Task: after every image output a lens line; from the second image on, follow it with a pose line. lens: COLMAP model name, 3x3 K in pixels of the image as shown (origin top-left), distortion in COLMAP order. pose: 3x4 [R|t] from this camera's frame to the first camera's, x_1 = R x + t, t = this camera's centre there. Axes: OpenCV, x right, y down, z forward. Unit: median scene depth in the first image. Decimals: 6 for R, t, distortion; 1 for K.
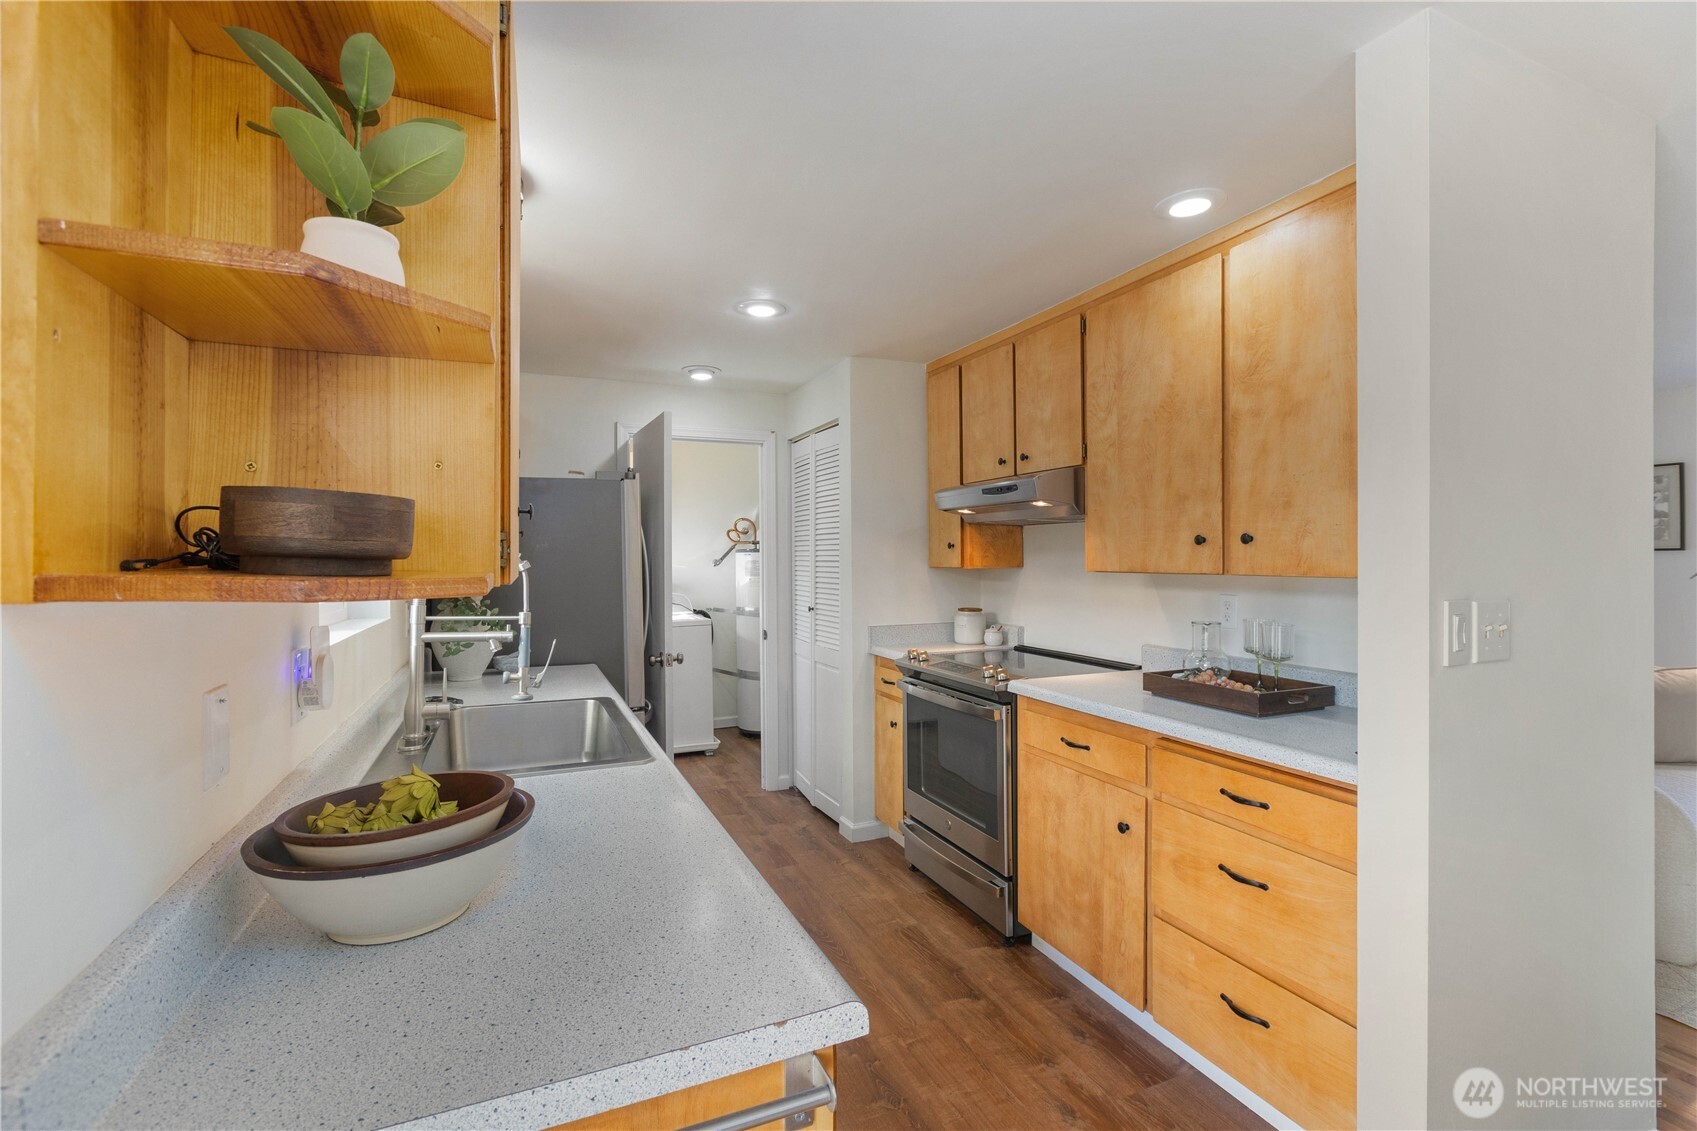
lens RADIAL K [[752.2, 0, 845.7], [0, 752.2, 564.1], [0, 0, 1]] dist [0.000215, -0.000077]
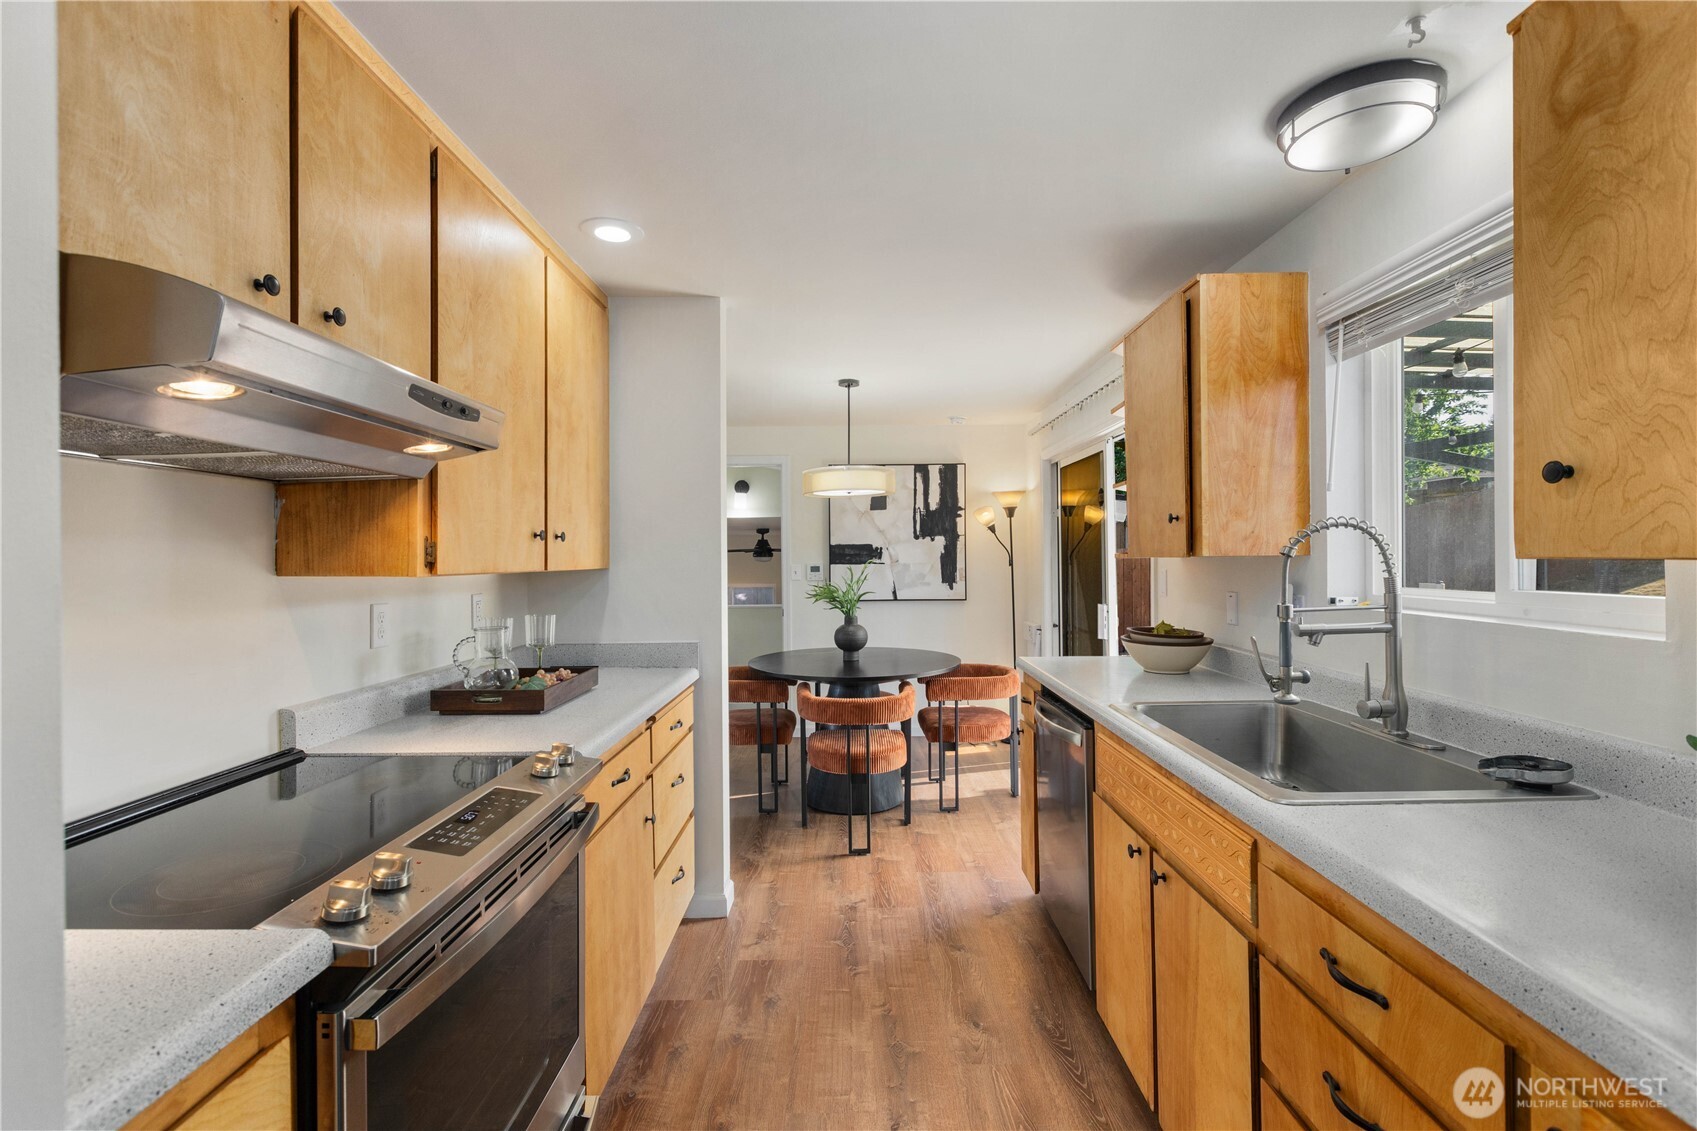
lens RADIAL K [[752.2, 0, 842.9], [0, 752.2, 555.6], [0, 0, 1]] dist [0.000215, -0.000077]
pose [[-0.910468, 0.011764, 0.413413, -0.235731], [0.014404, 0.999891, 0.003269, -0.003043], [-0.413329, 0.008931, -0.910538, 1.478339]]
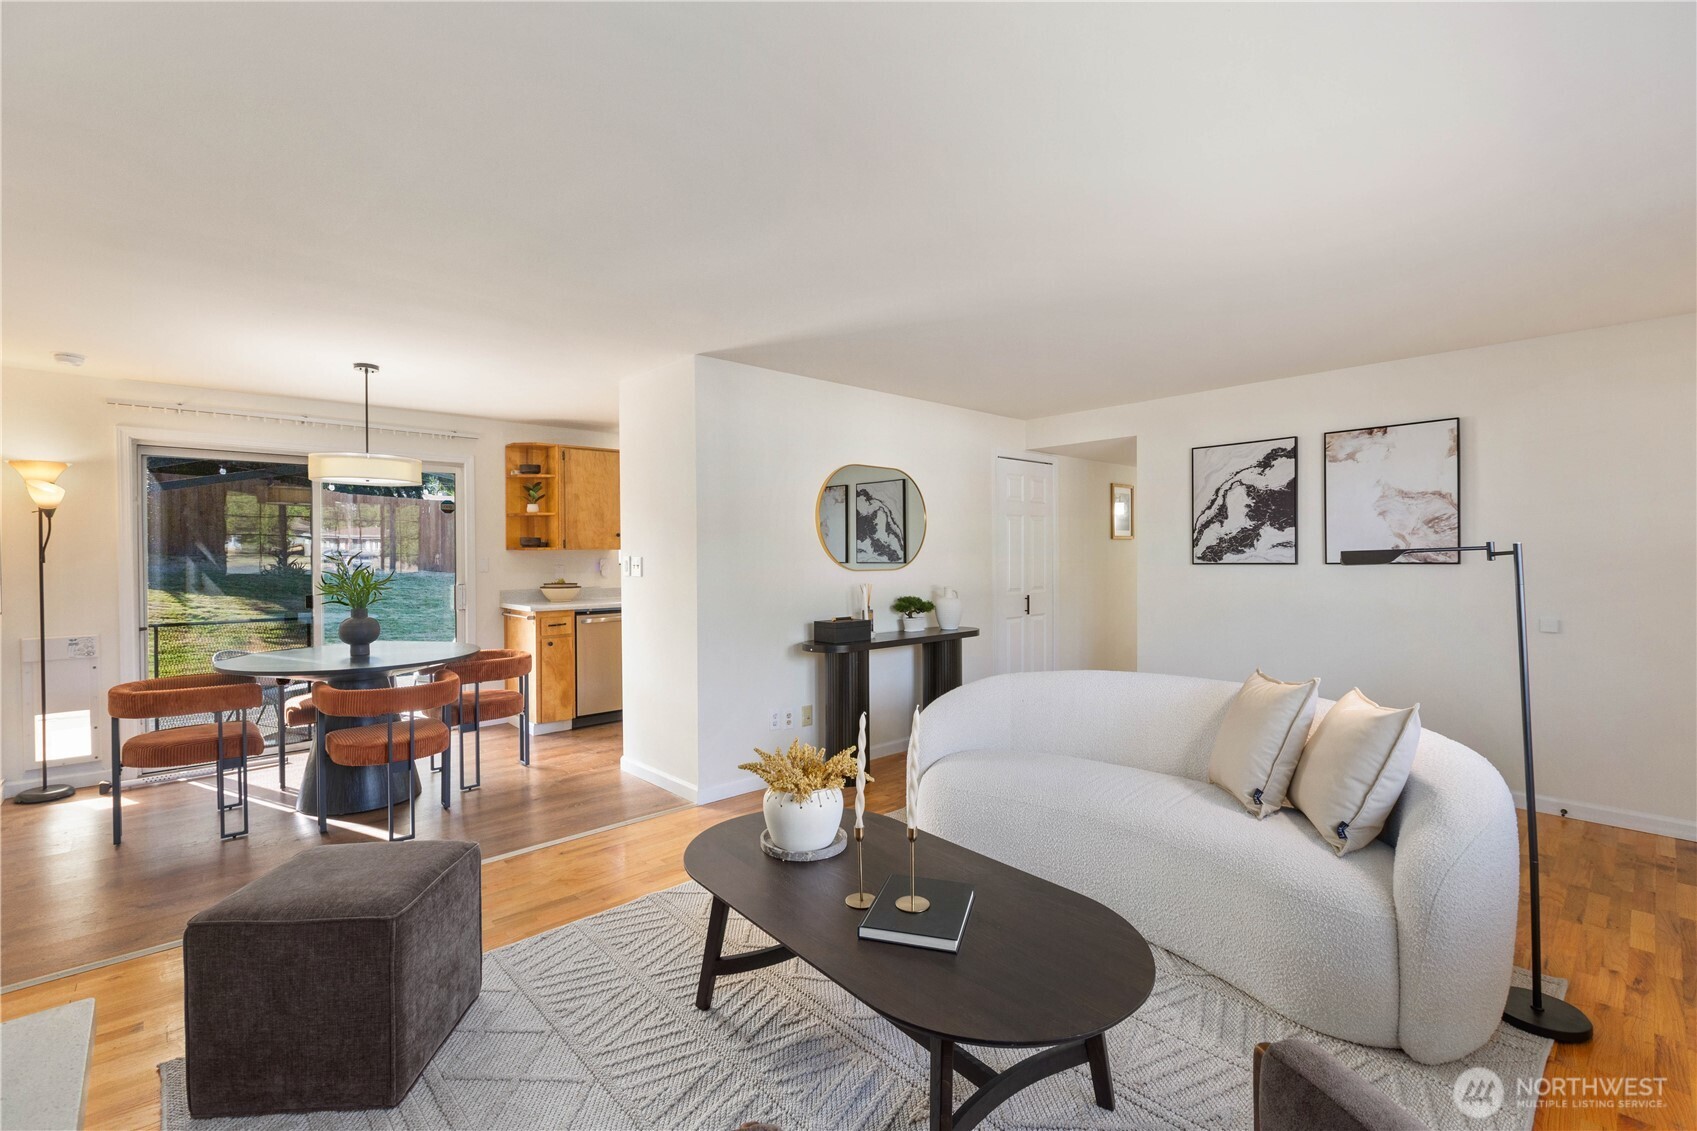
lens RADIAL K [[752.2, 0, 852.3], [0, 752.2, 557.3], [0, 0, 1]] dist [0.000215, -0.000077]
pose [[0.329344, 0.006893, -0.944185, 2.214239], [0.000285, 0.999973, 0.007400, 0.016279], [0.944210, -0.002706, 0.329333, 0.442816]]
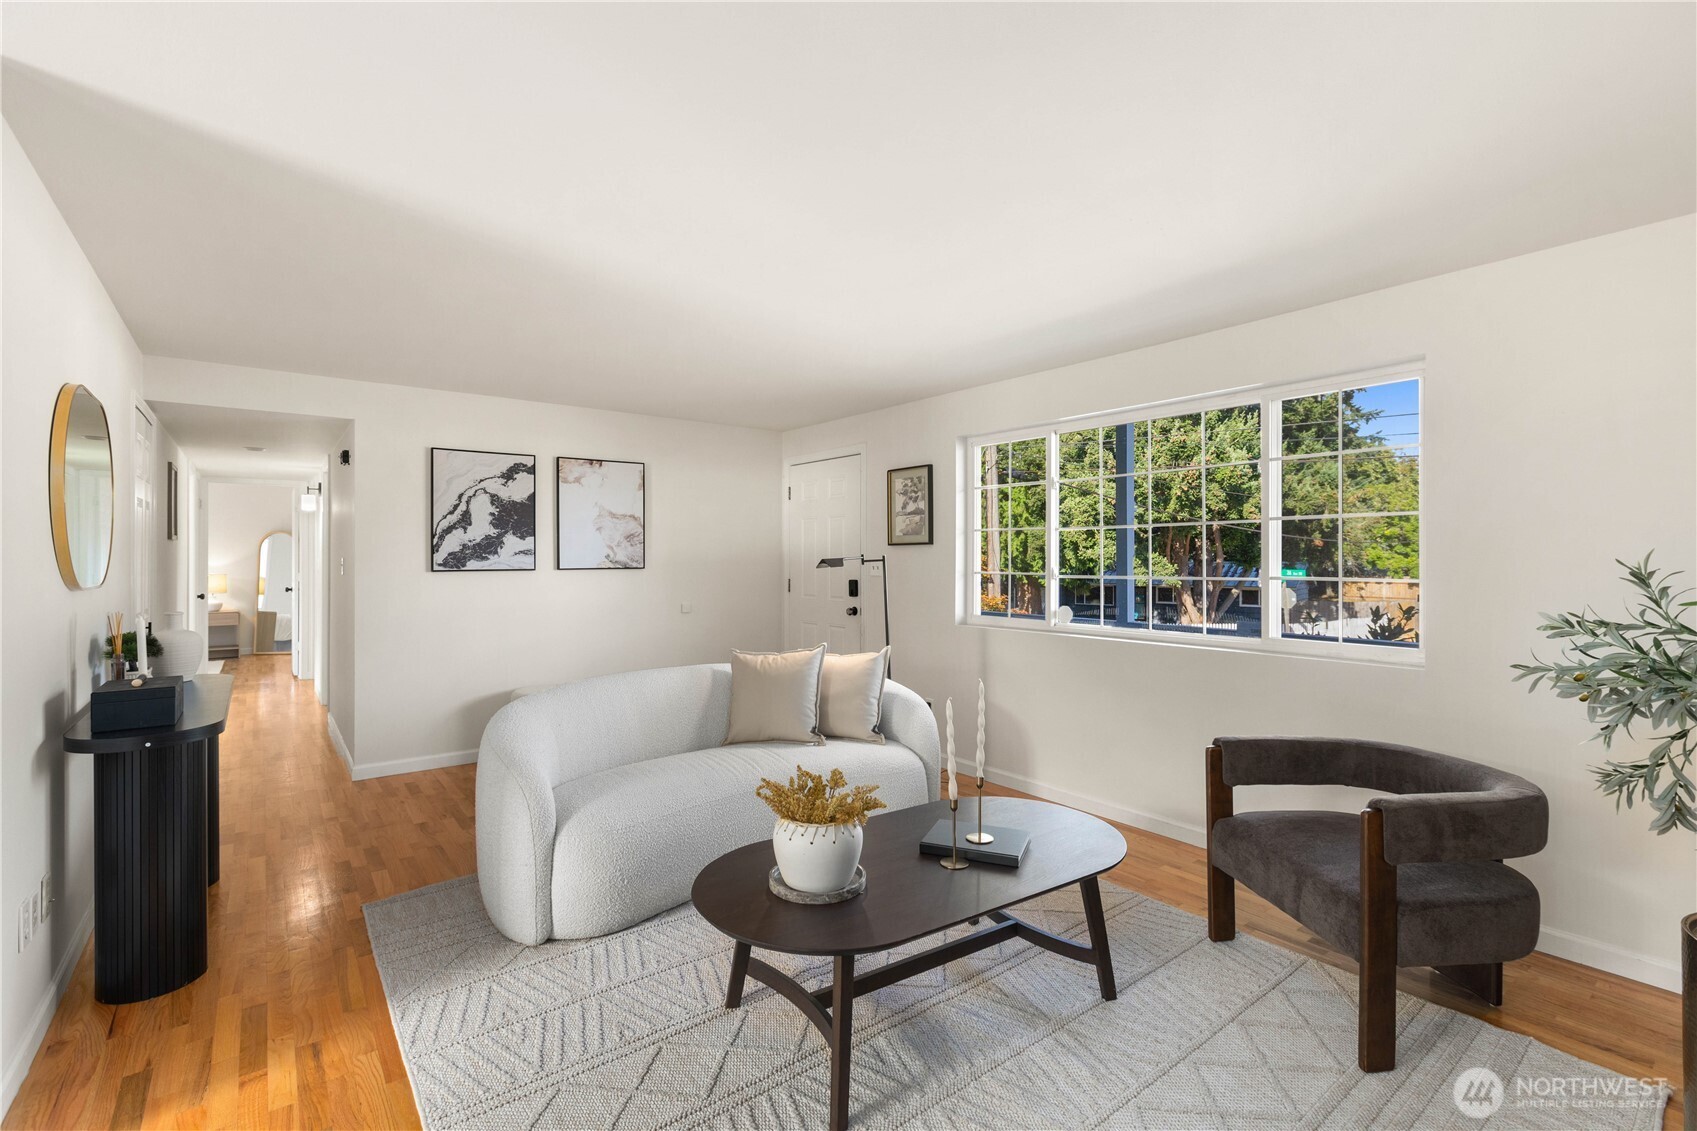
lens RADIAL K [[752.2, 0, 835.8], [0, 752.2, 559.2], [0, 0, 1]] dist [0.000215, -0.000077]
pose [[0.972027, 0.005264, 0.234812, 1.213516], [-0.004045, 0.999976, -0.005672, 0.025005], [-0.234836, 0.004564, 0.972024, -0.075813]]
